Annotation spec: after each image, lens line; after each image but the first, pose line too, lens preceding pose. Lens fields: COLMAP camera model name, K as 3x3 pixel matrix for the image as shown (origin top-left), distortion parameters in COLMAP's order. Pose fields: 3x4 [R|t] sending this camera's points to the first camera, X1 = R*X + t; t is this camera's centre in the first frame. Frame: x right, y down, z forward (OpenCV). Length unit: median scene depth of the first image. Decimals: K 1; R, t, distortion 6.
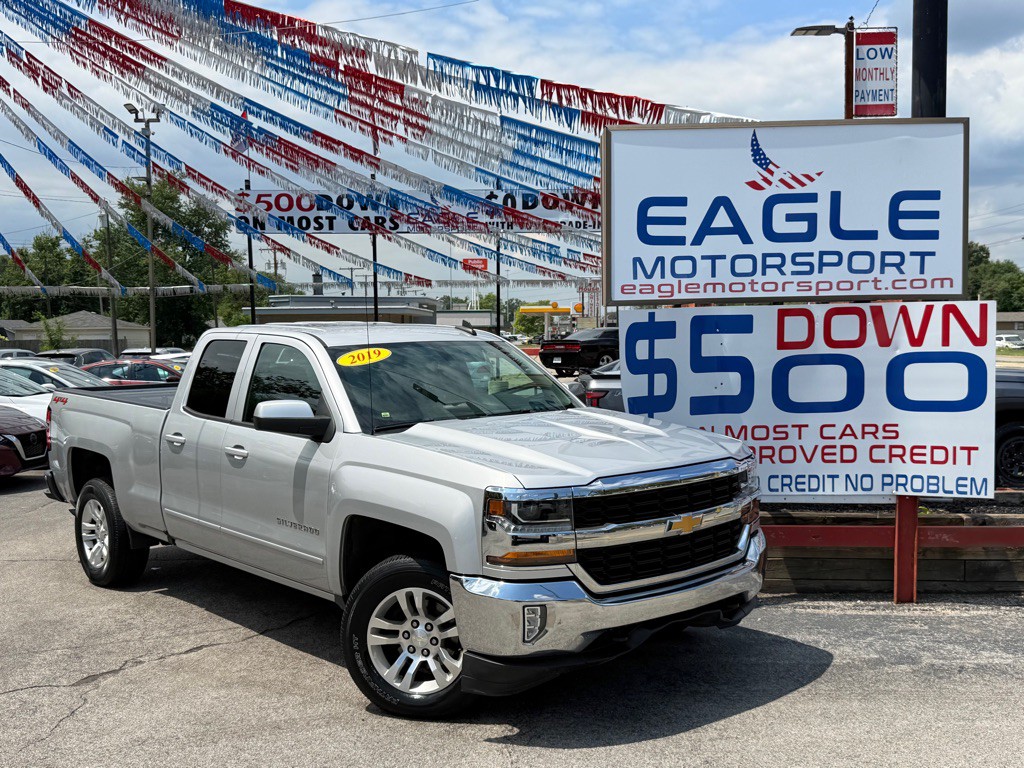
lens RADIAL K [[1103.5, 0, 512.0], [0, 1103.5, 384.0], [0, 0, 1]] dist [0.232445, -0.603667]
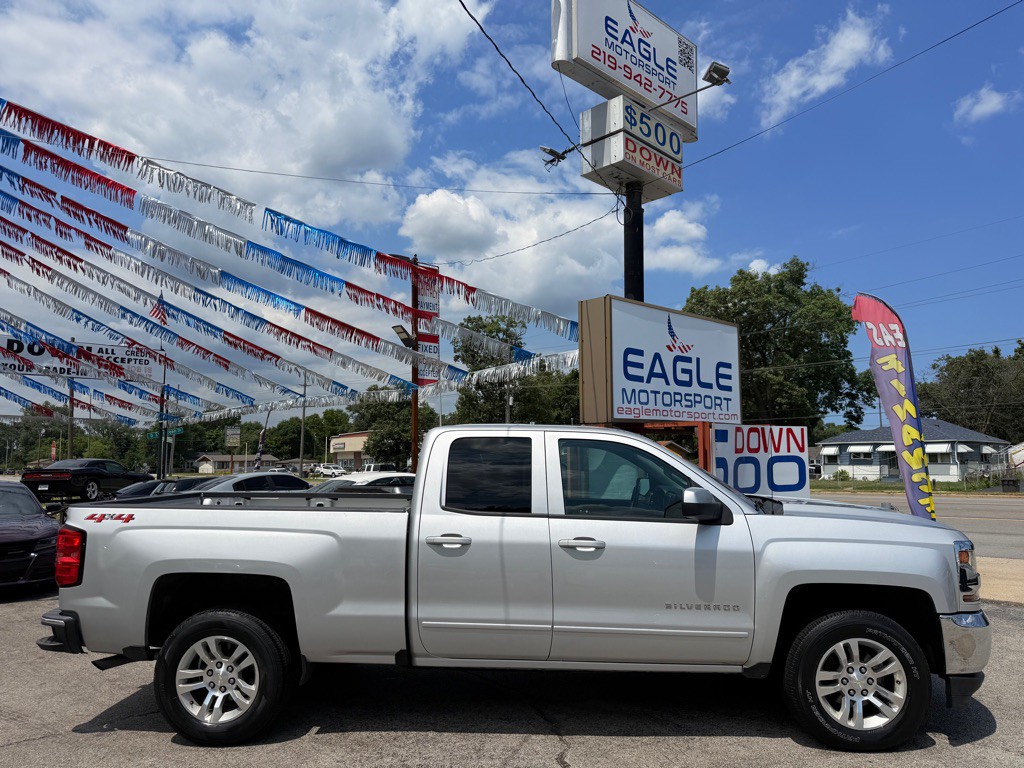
lens RADIAL K [[718.5, 0, 517.9], [0, 718.5, 379.6], [0, 0, 1]] dist [0.158793, -0.246771]
pose [[0.698799, 0.081416, 0.710669, -0.684722], [0.037591, 0.987949, -0.150145, 0.008244], [-0.714329, 0.131636, 0.687318, 0.503144]]
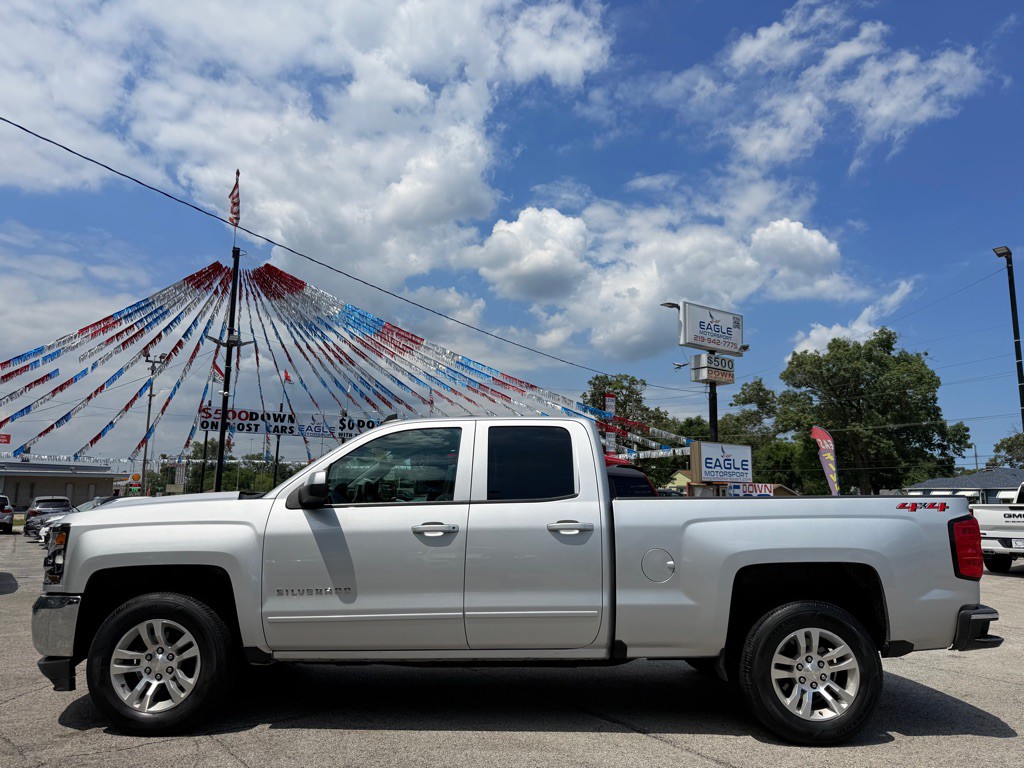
lens RADIAL K [[742.4, 0, 509.7], [0, 742.4, 390.9], [0, 0, 1]] dist [0.036816, -0.063183]
pose [[0.801667, 0.104401, 0.588584, -2.394617], [0.009406, 0.982305, -0.187050, 0.121206], [-0.597697, 0.155488, 0.786500, -0.925918]]
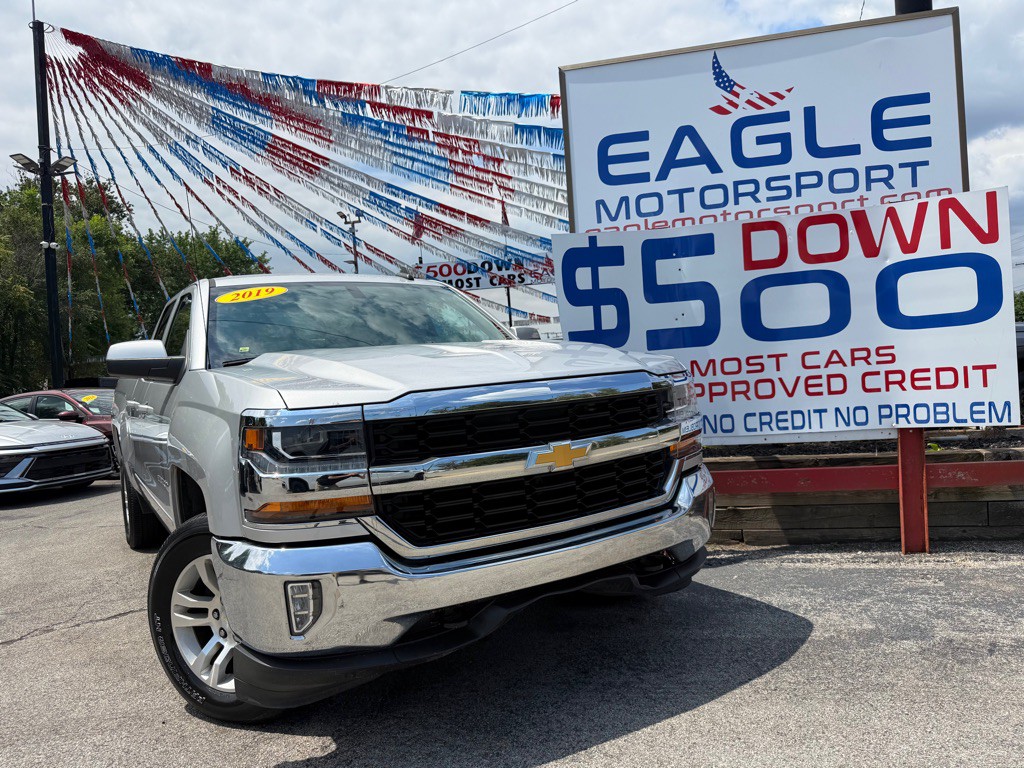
lens RADIAL K [[740.8, 0, 511.1], [0, 740.8, 387.3], [0, 0, 1]] dist [0.049249, -0.084508]
pose [[0.983091, -0.054922, -0.174688, 0.151792], [0.051103, 0.998347, -0.026286, 0.066919], [0.175843, 0.016915, 0.984273, 0.383381]]
